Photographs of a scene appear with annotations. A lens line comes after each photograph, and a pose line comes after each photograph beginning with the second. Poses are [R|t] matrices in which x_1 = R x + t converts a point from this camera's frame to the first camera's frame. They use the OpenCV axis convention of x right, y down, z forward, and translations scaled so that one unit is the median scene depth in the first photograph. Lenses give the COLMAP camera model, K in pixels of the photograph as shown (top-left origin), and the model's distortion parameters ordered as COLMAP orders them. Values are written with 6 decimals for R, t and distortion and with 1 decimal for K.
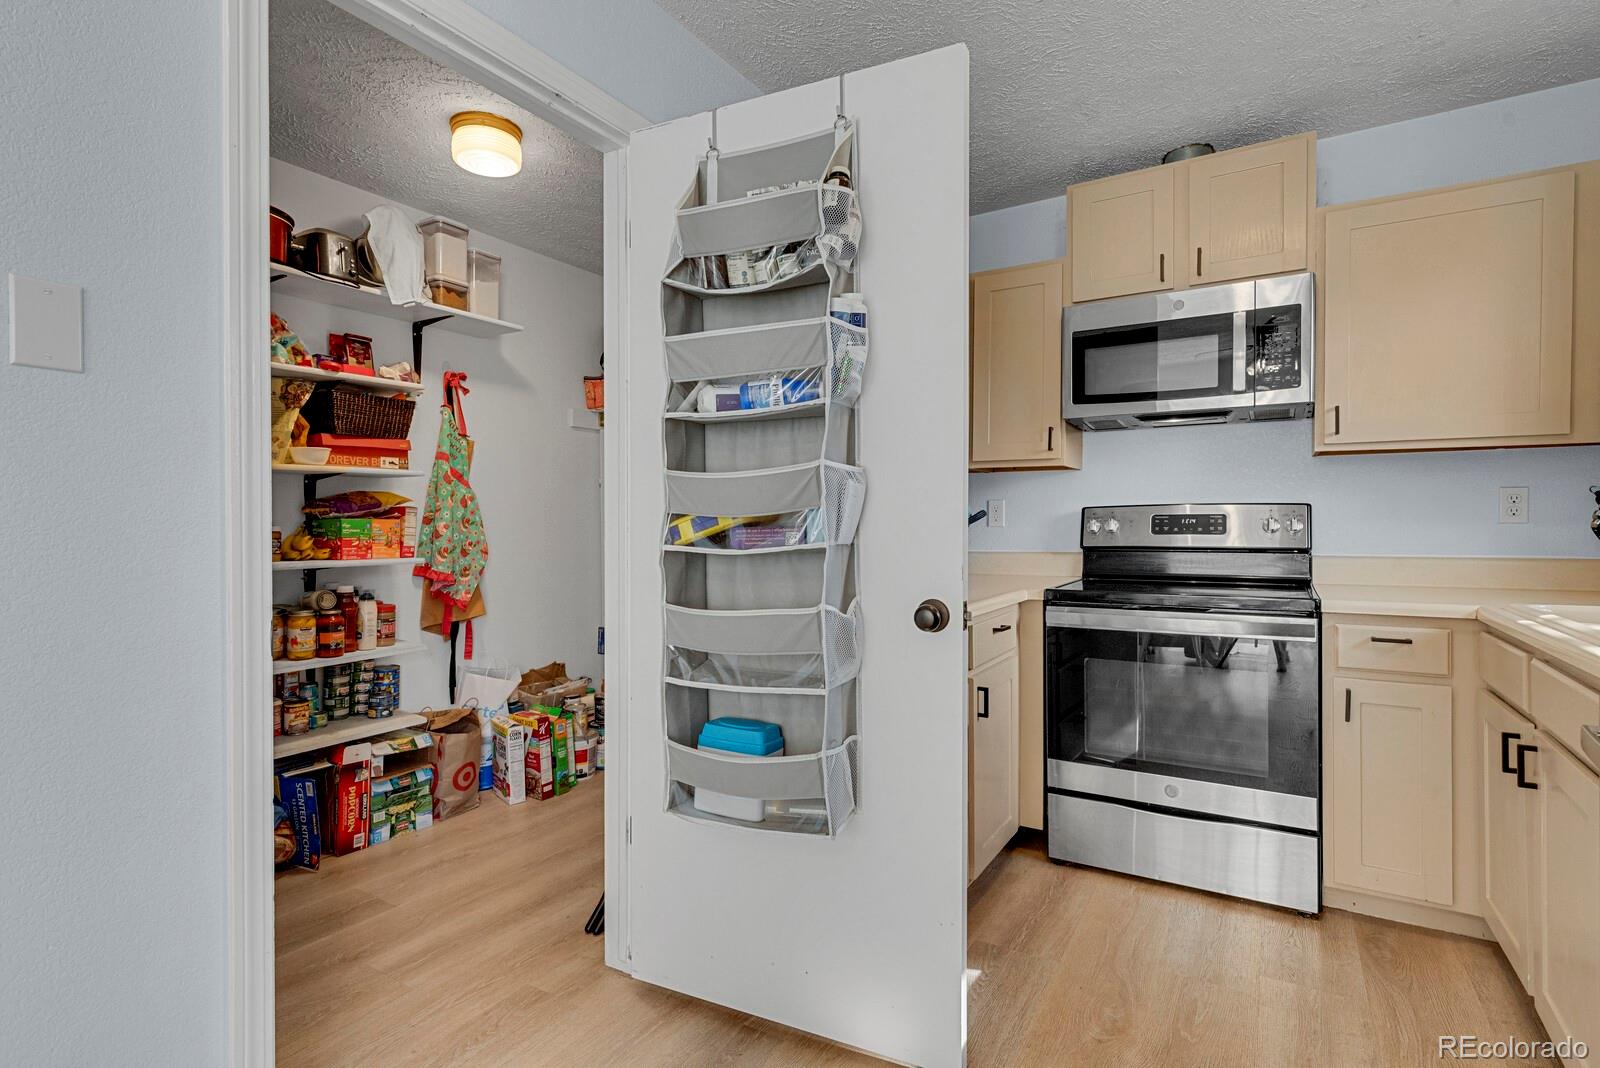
lens RADIAL K [[772.6, 0, 809.4], [0, 772.6, 529.3], [0, 0, 1]] dist [-0.000411, 0.000599]
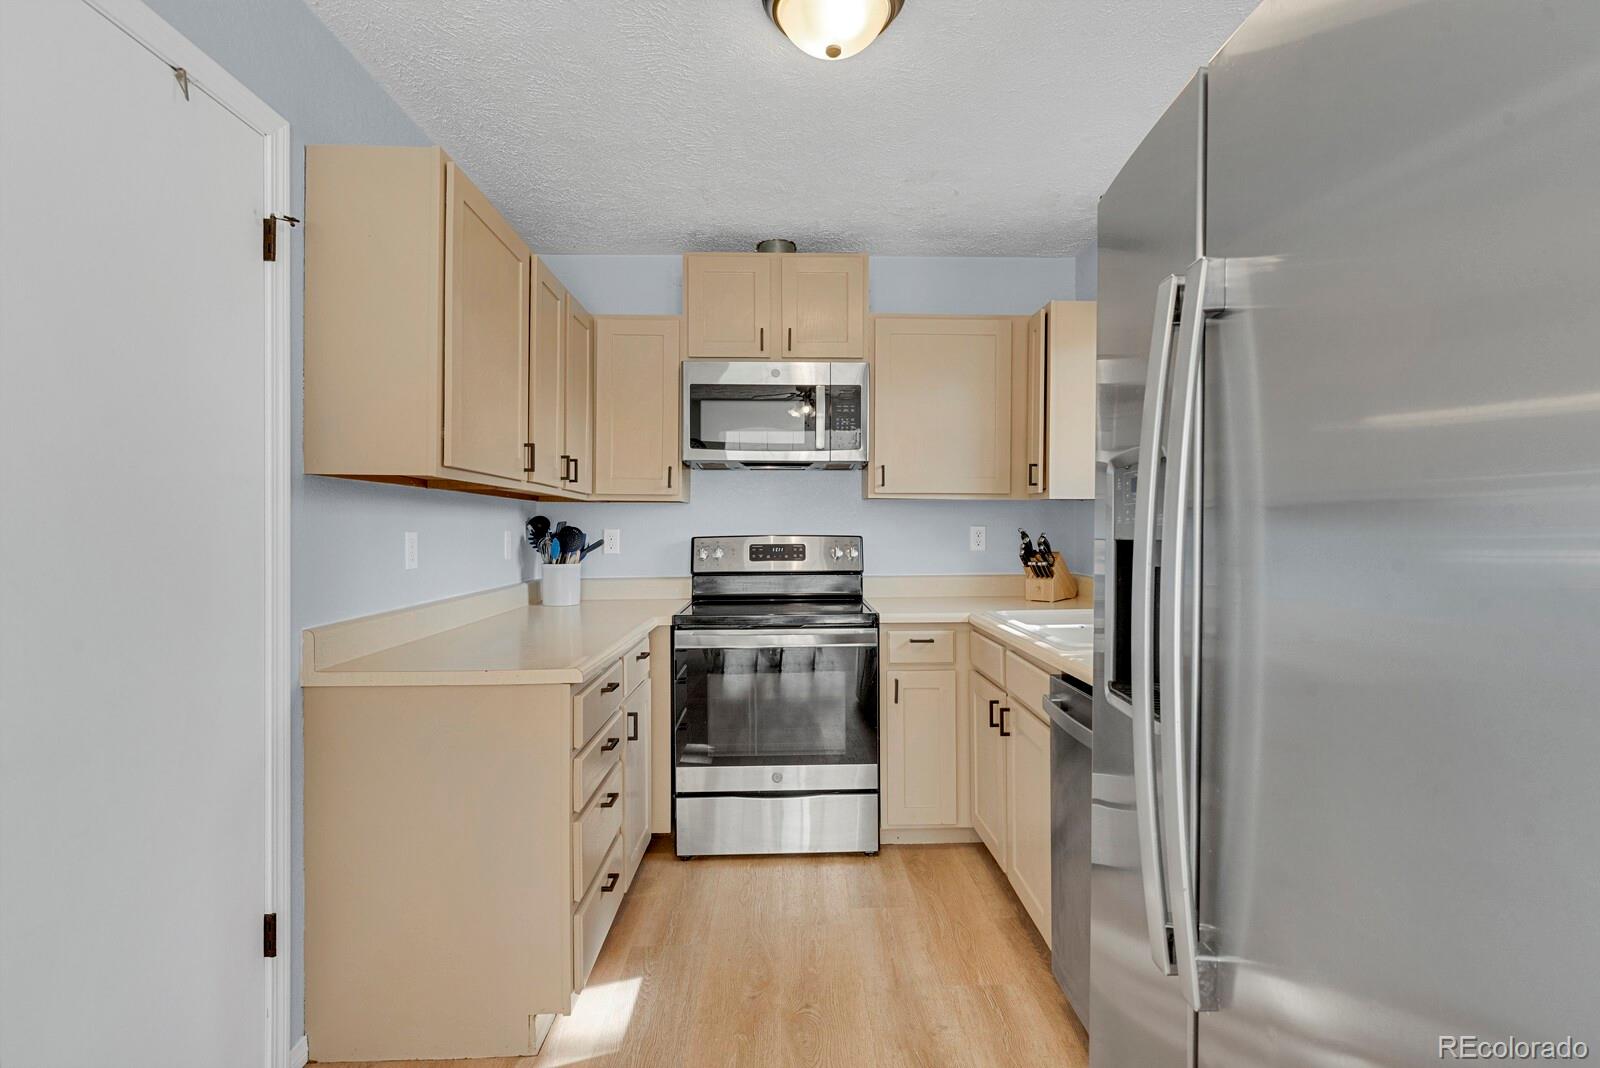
lens RADIAL K [[772.6, 0, 809.4], [0, 772.6, 529.3], [0, 0, 1]] dist [-0.000411, 0.000599]
pose [[0.839211, -0.000877, 0.543805, -0.218218], [0.003790, 0.999984, -0.004237, -0.066377], [-0.543793, 0.005617, 0.839201, -0.067753]]
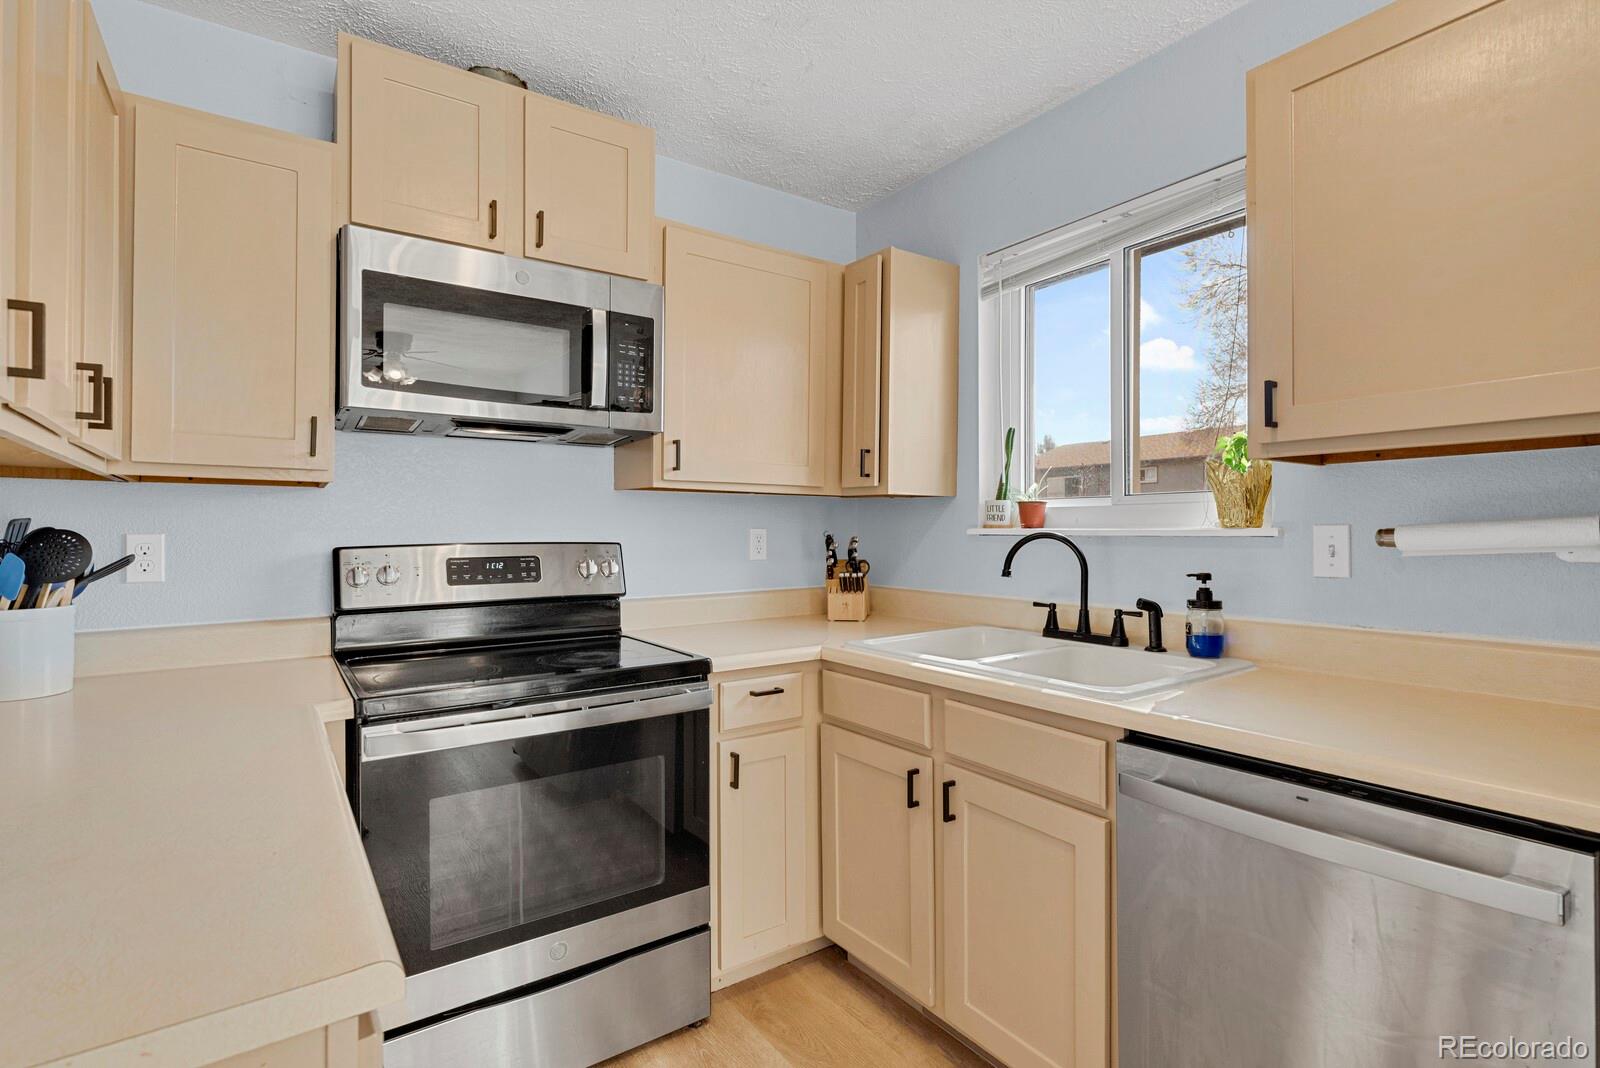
lens RADIAL K [[772.6, 0, 809.4], [0, 772.6, 529.3], [0, 0, 1]] dist [-0.000411, 0.000599]
pose [[0.399793, 0.002350, 0.916602, -0.144299], [0.008808, 0.999941, -0.006406, -0.069217], [-0.916563, 0.010635, 0.399749, 0.735767]]
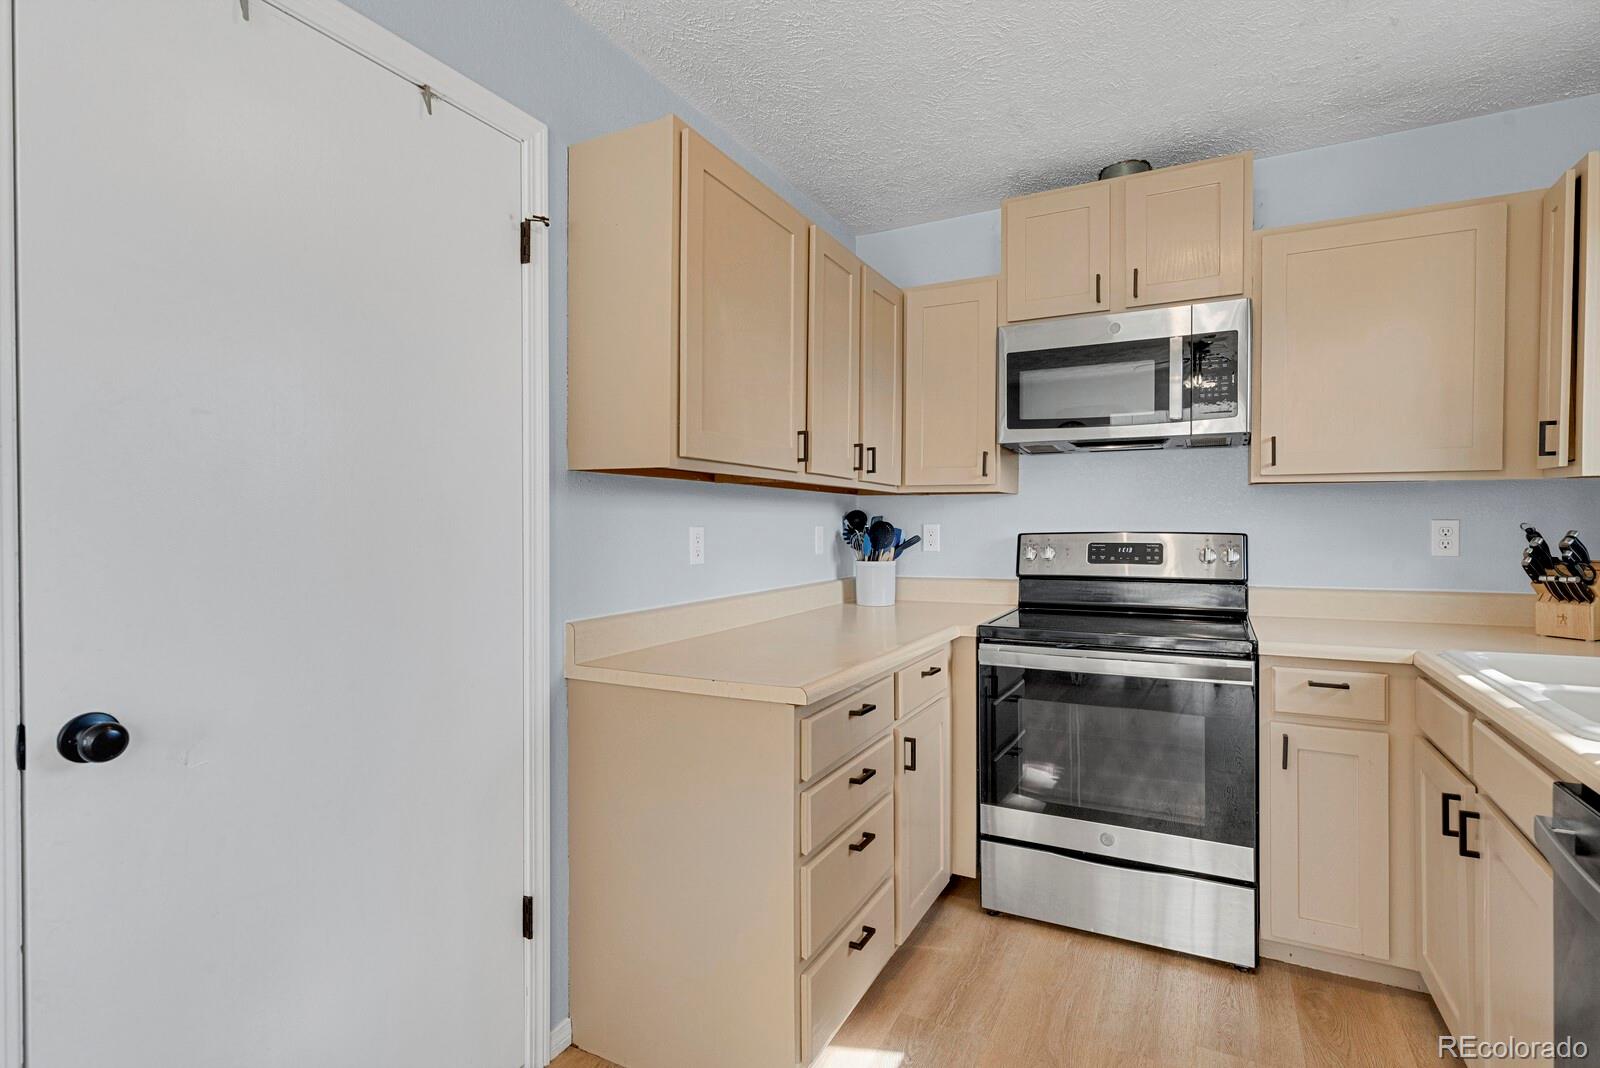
lens RADIAL K [[772.6, 0, 809.4], [0, 772.6, 529.3], [0, 0, 1]] dist [-0.000411, 0.000599]
pose [[0.997947, -0.000581, 0.064041, 0.060848], [0.000486, 0.999999, 0.001502, -0.067945], [-0.064042, -0.001468, 0.997946, 0.106477]]
